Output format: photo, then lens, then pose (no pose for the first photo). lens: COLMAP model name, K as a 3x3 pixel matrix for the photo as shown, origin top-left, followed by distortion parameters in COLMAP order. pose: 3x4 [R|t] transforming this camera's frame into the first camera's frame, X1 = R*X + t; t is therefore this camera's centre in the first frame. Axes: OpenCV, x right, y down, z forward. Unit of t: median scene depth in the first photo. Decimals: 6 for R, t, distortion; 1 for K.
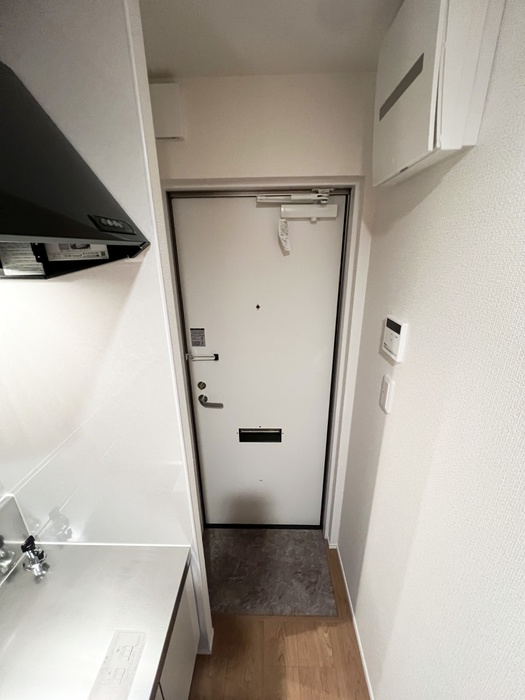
lens RADIAL K [[281.6, 0, 264.7], [0, 281.6, 348.9], [0, 0, 1]] dist [-0.000084, -0.000165]
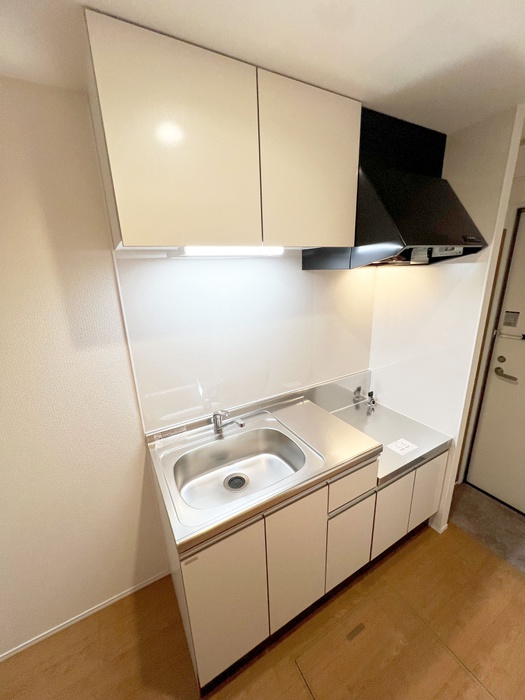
lens RADIAL K [[281.6, 0, 264.0], [0, 281.6, 350.9], [0, 0, 1]] dist [-0.000084, -0.000165]
pose [[0.513625, 0.239429, -0.823932, 0.522920], [-0.253794, 0.959701, 0.120672, 0.442722], [0.819621, 0.147128, 0.553692, -1.134187]]
